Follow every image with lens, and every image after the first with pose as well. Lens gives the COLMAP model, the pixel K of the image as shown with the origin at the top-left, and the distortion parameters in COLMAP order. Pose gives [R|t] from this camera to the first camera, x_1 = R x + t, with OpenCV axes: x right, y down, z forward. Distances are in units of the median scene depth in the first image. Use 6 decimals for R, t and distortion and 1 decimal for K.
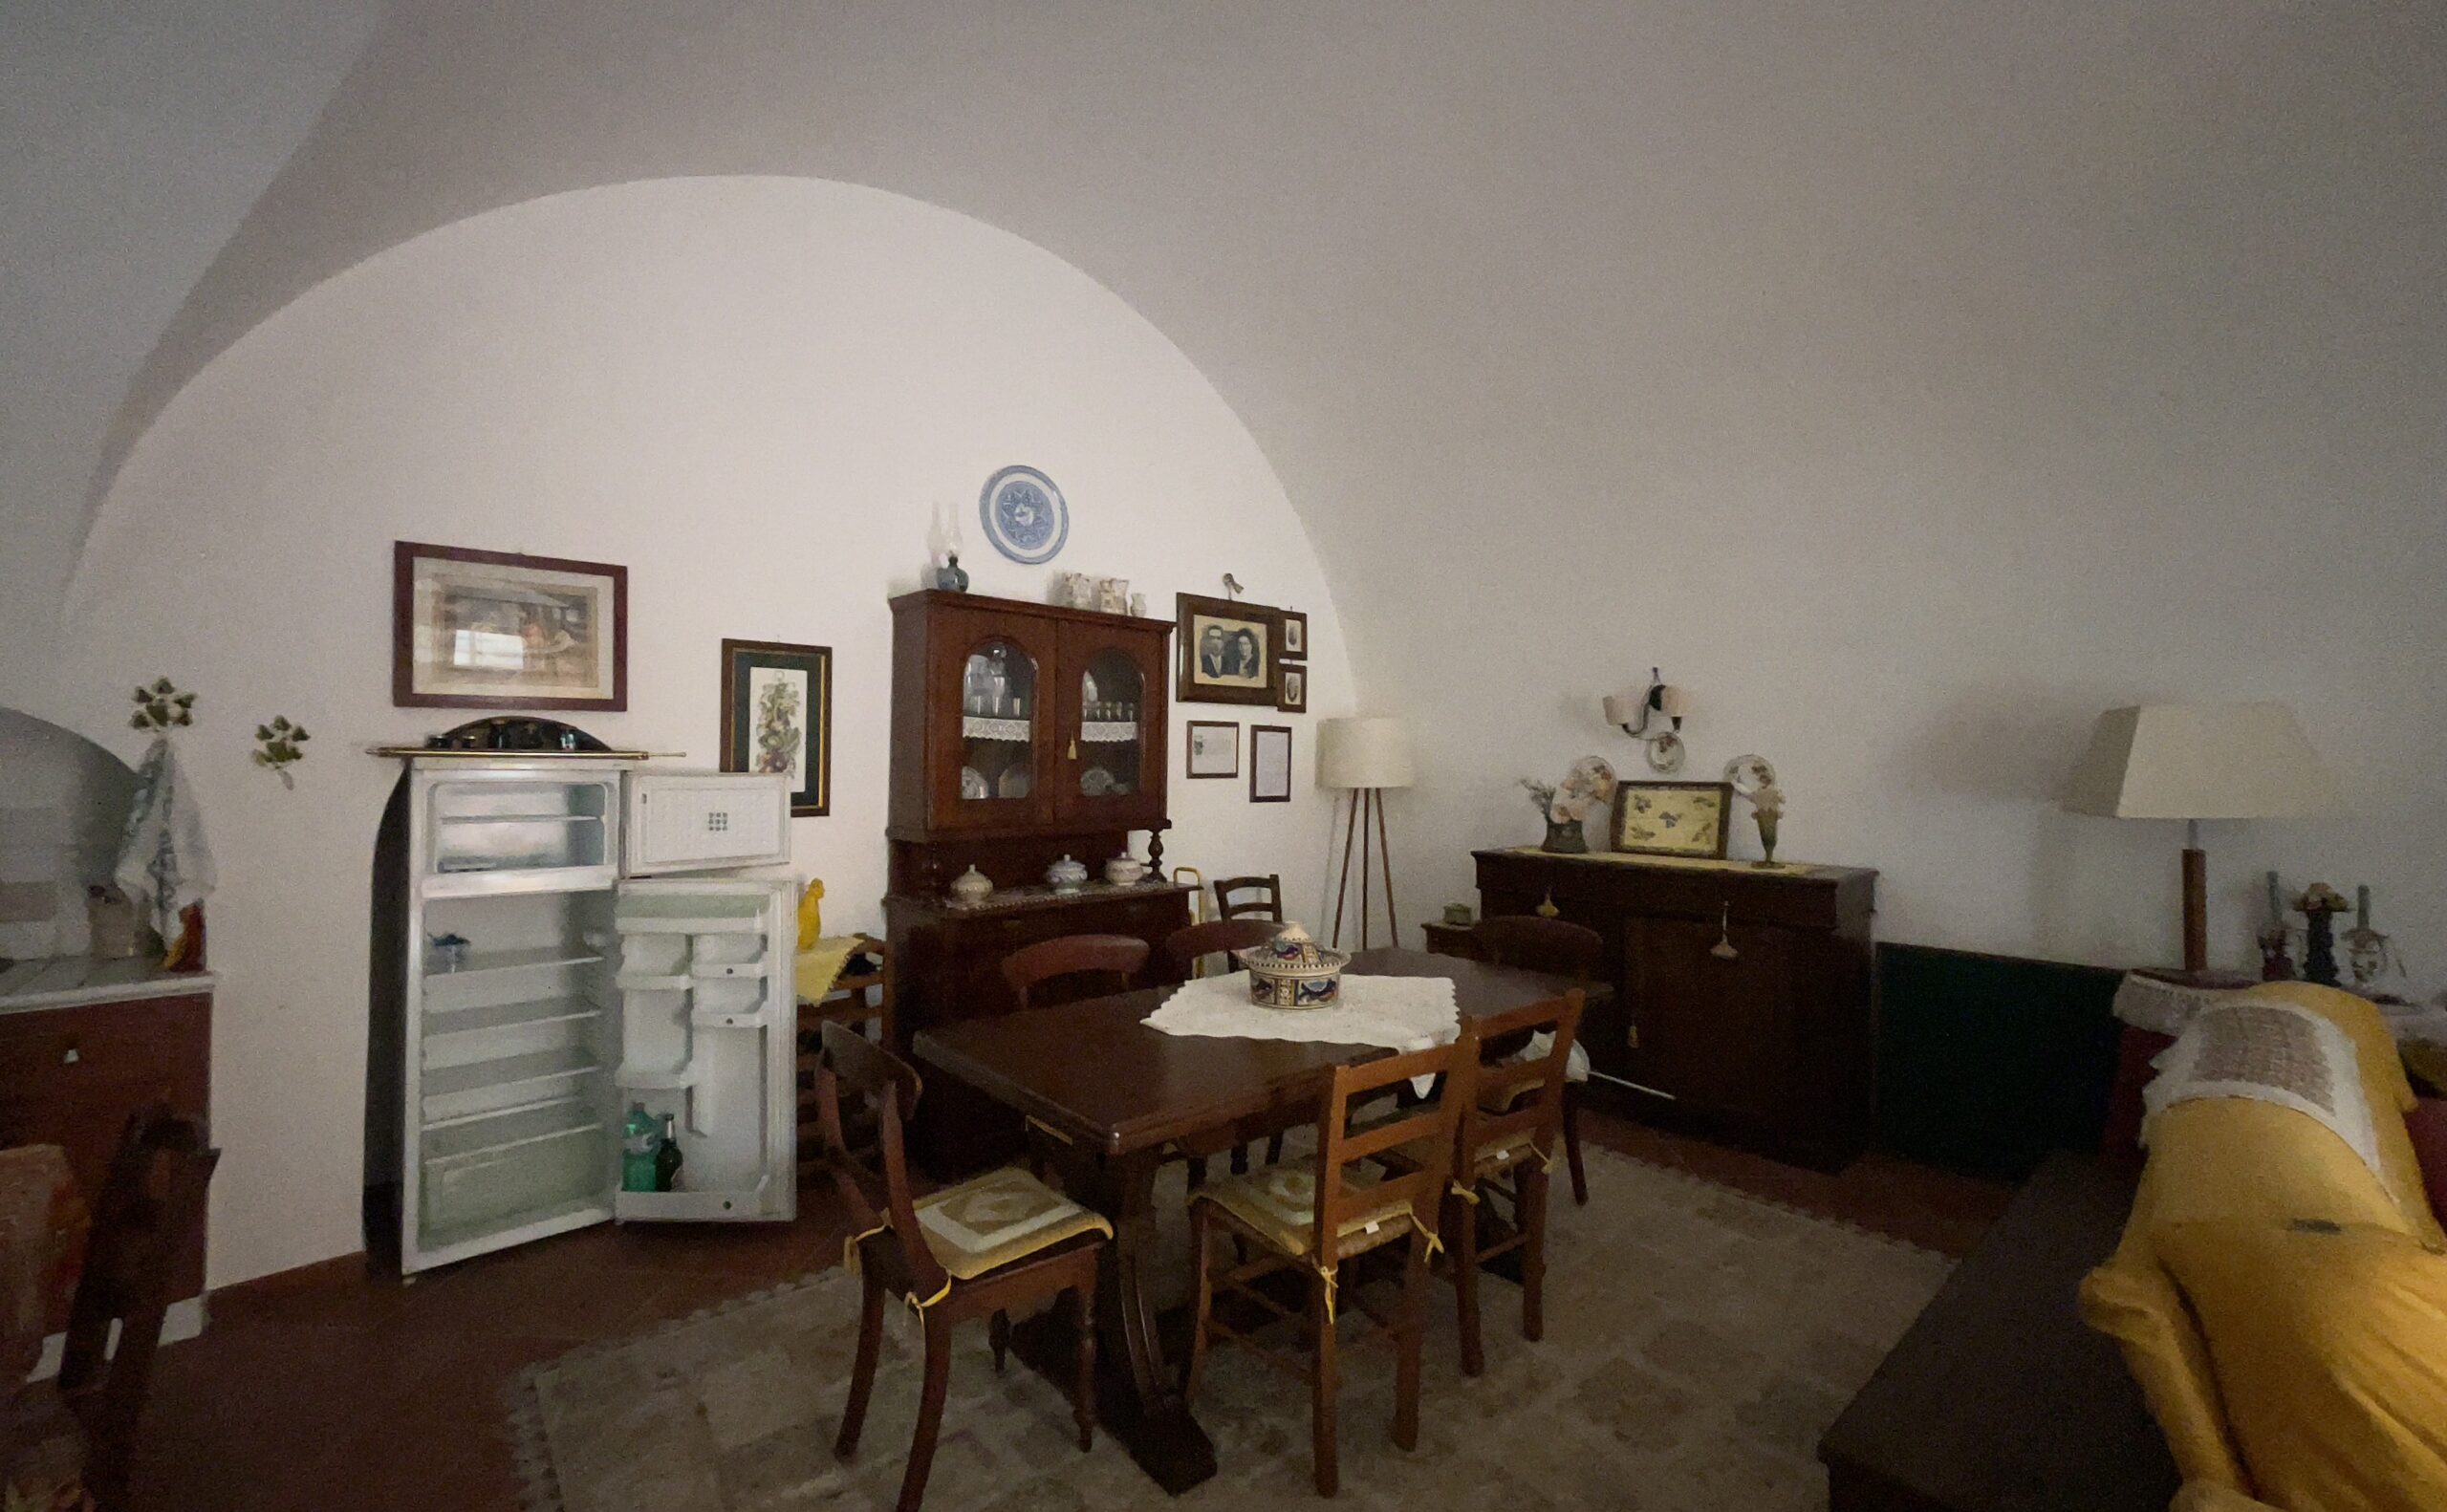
lens RADIAL K [[952.7, 0, 1223.5], [0, 952.7, 756.0], [0, 0, 1]] dist [-0.012993, 0.004311]
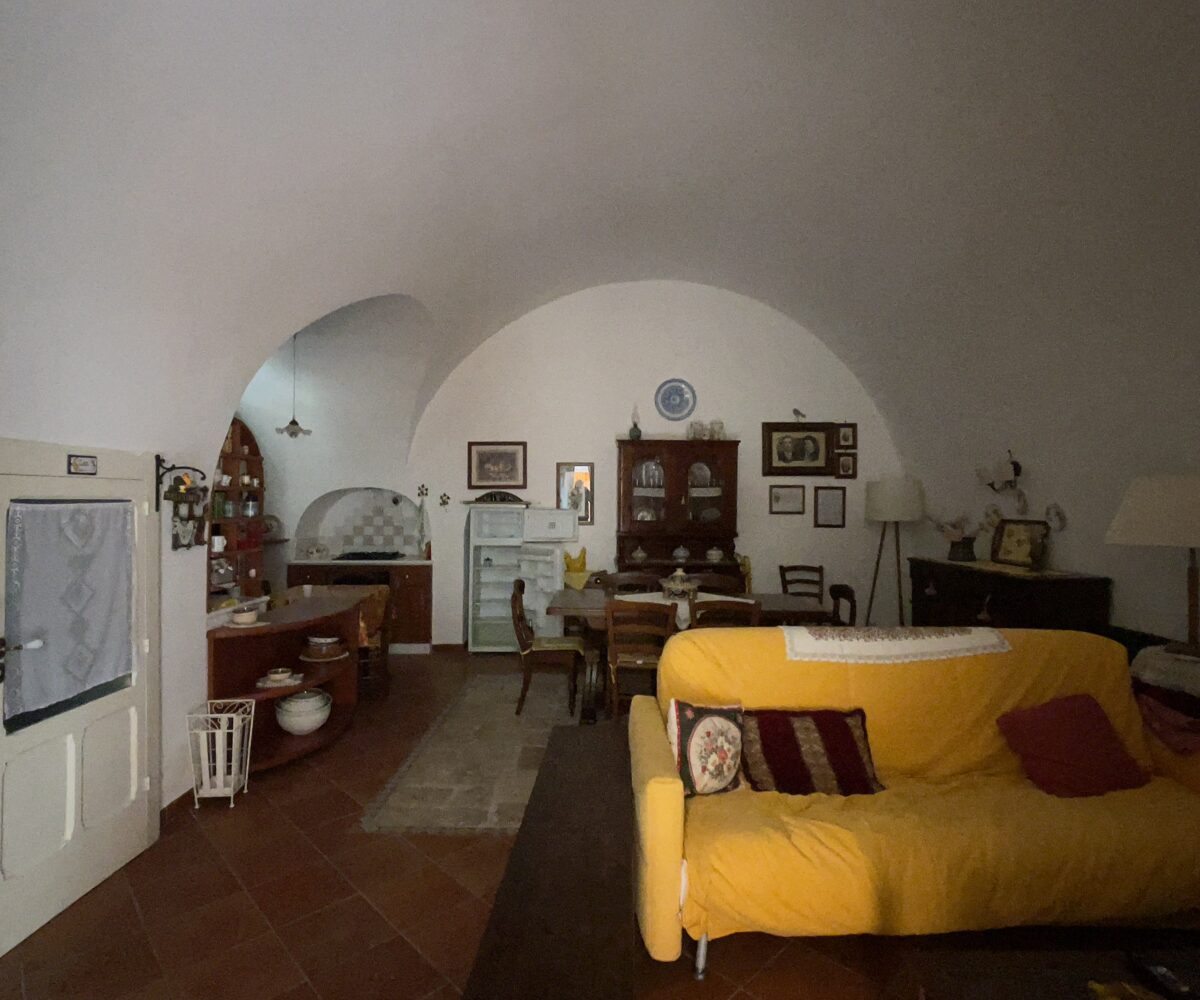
lens RADIAL K [[629.2, 0, 600.0], [0, 629.2, 500.0], [0, 0, 1]] dist [0.022374, -0.000031]
pose [[0.754440, -0.000125, -0.656370, 0.664316], [0.001799, 0.999997, 0.001878, -0.010473], [0.656367, -0.002597, 0.754437, -0.285526]]
